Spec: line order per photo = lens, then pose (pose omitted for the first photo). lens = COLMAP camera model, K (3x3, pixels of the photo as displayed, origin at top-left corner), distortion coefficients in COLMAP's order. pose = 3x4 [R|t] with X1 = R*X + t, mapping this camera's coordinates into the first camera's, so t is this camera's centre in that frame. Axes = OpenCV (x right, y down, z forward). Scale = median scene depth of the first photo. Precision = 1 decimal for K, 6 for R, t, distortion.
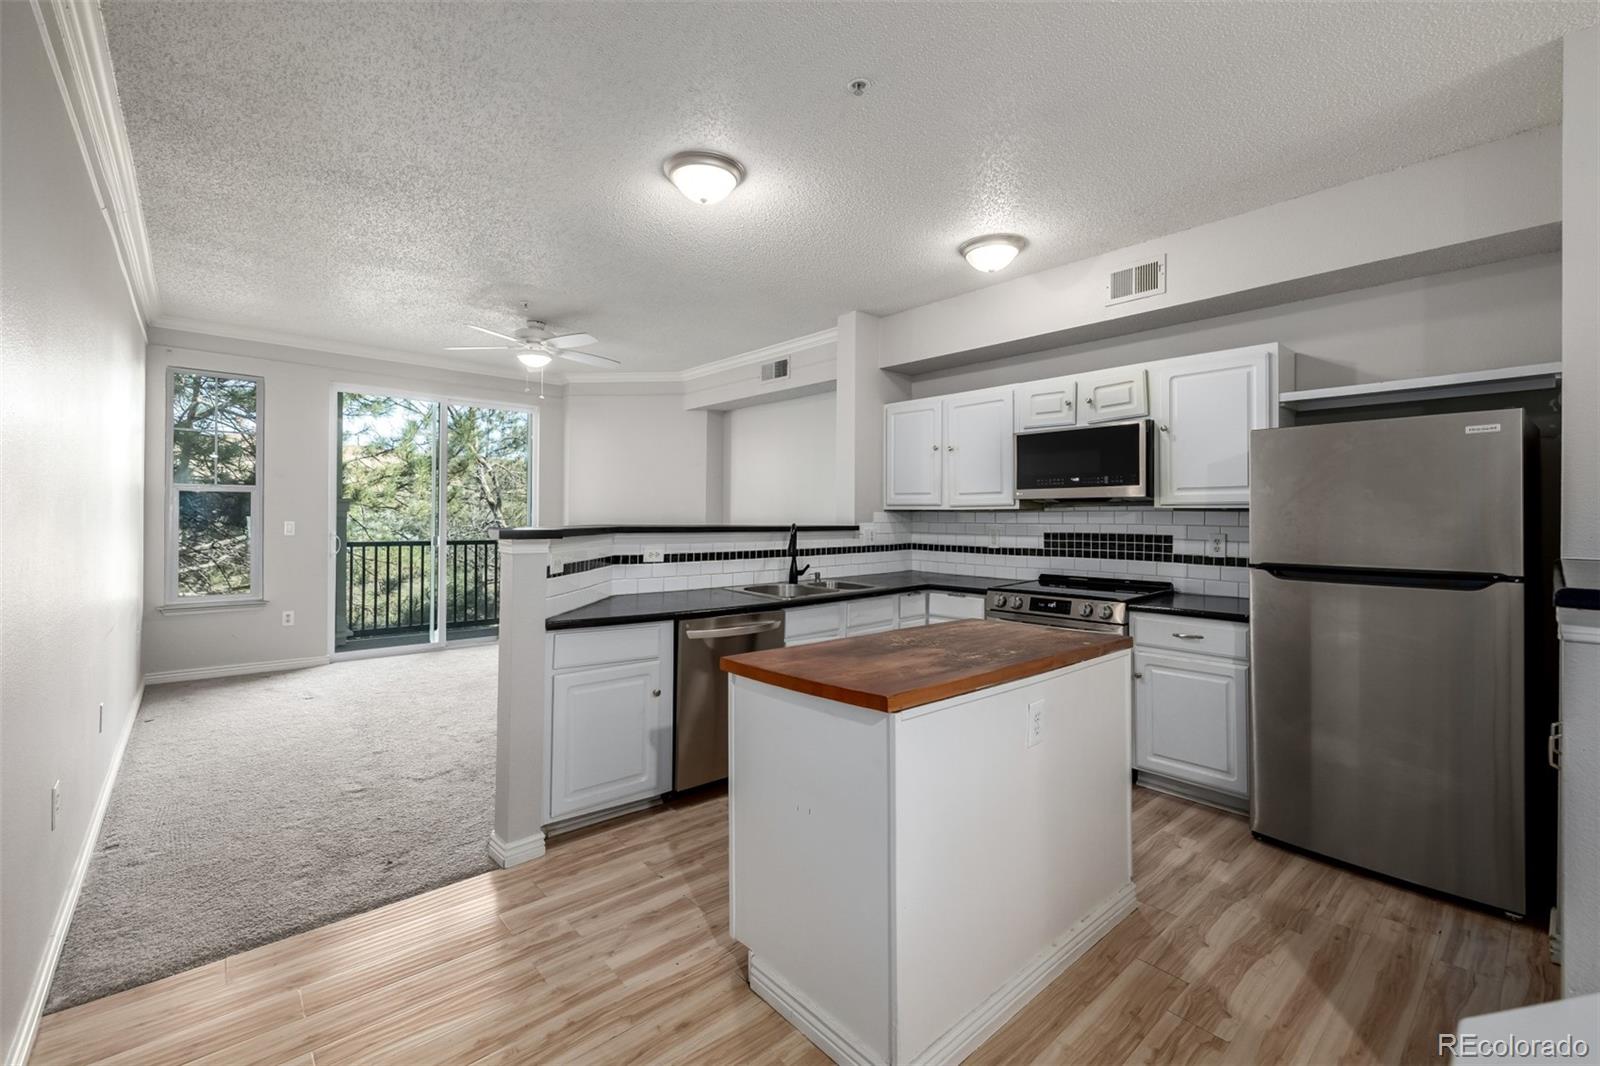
lens RADIAL K [[679.9, 0, 788.2], [0, 679.9, 518.3], [0, 0, 1]] dist [-0.000757, 0.000212]
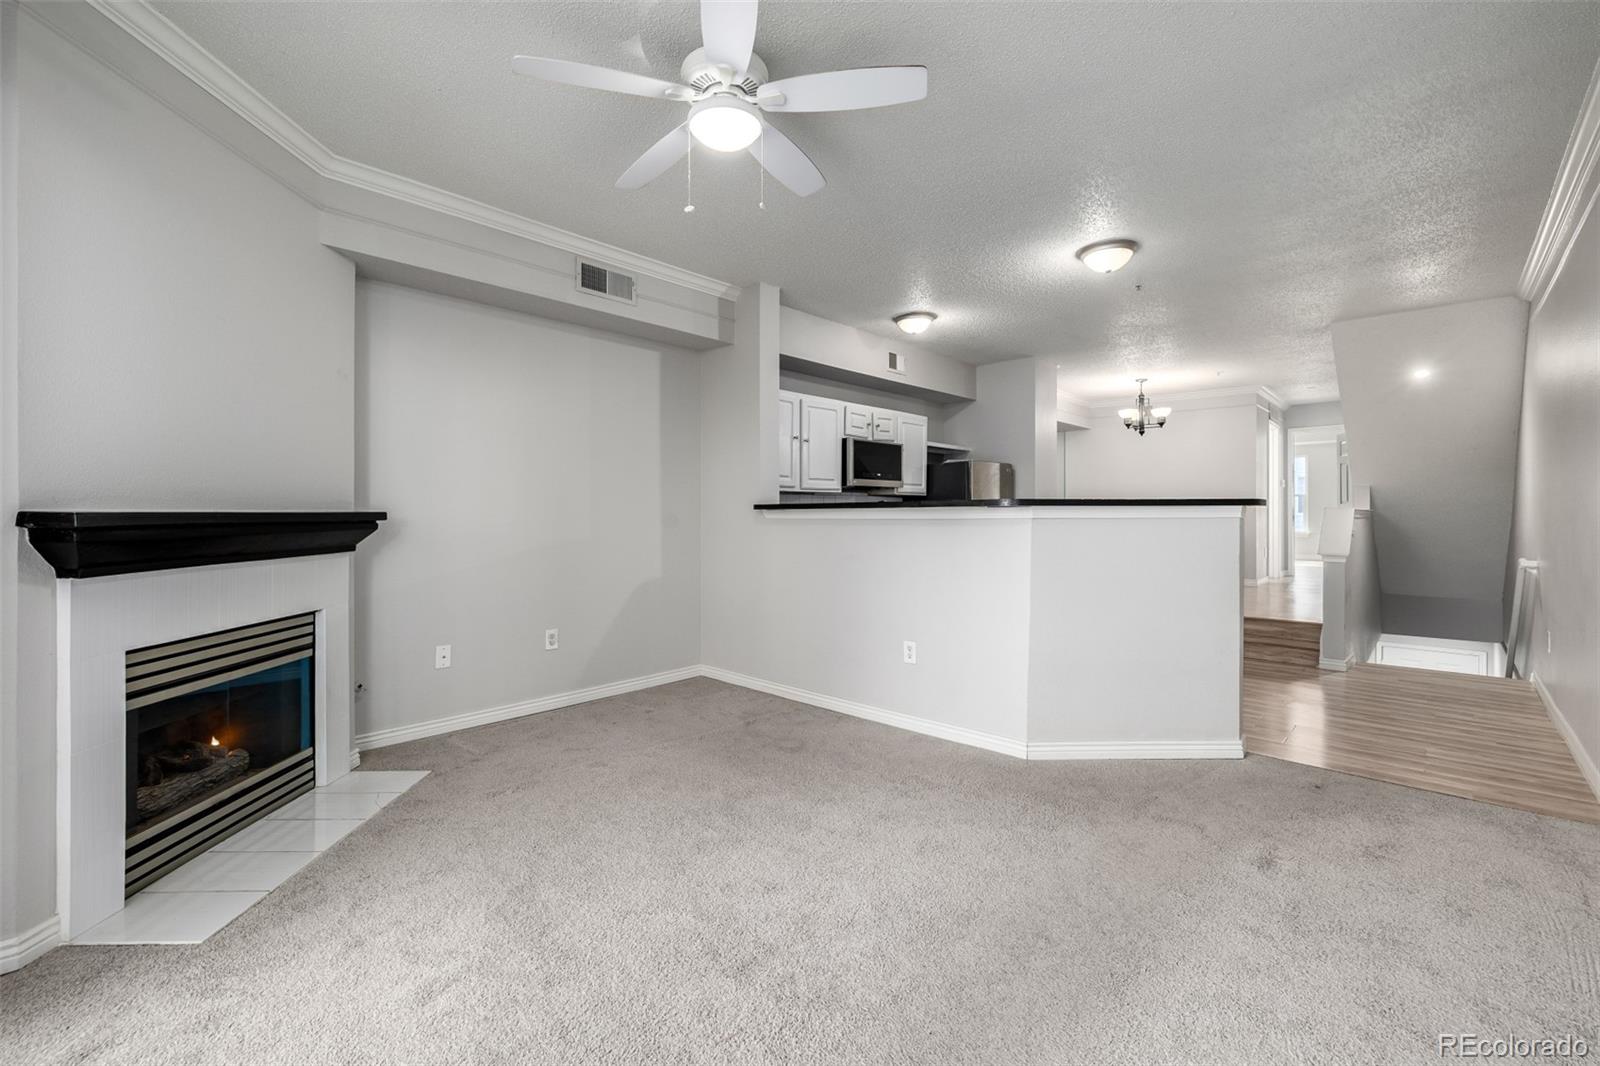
lens RADIAL K [[679.9, 0, 789.4], [0, 679.9, 517.3], [0, 0, 1]] dist [-0.000757, 0.000212]
pose [[-0.095418, -0.011125, 0.995375, -0.974730], [0.003445, 0.999928, 0.011506, 0.018526], [-0.995431, 0.004527, -0.095372, 1.184129]]
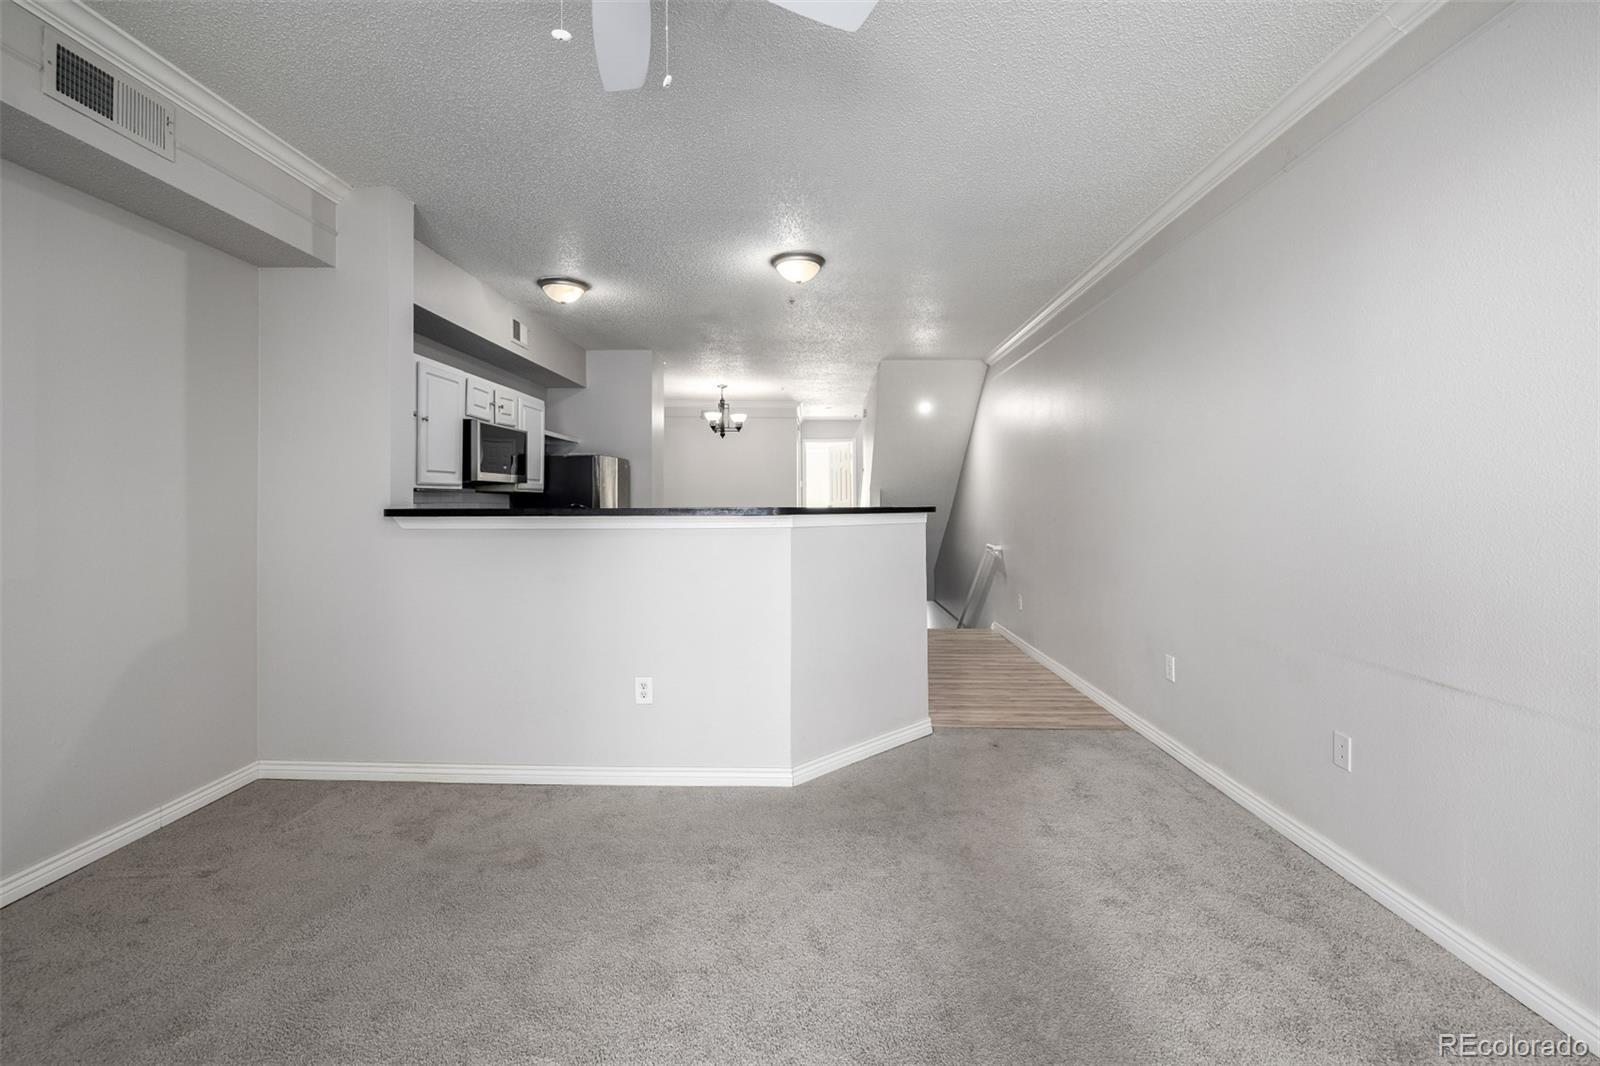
lens RADIAL K [[679.9, 0, 795.6], [0, 679.9, 500.1], [0, 0, 1]] dist [-0.000757, 0.000212]
pose [[-0.734737, -0.003474, 0.678343, -0.731567], [-0.002955, 0.999994, 0.001921, -0.001289], [-0.678346, -0.000593, -0.734743, 1.366945]]
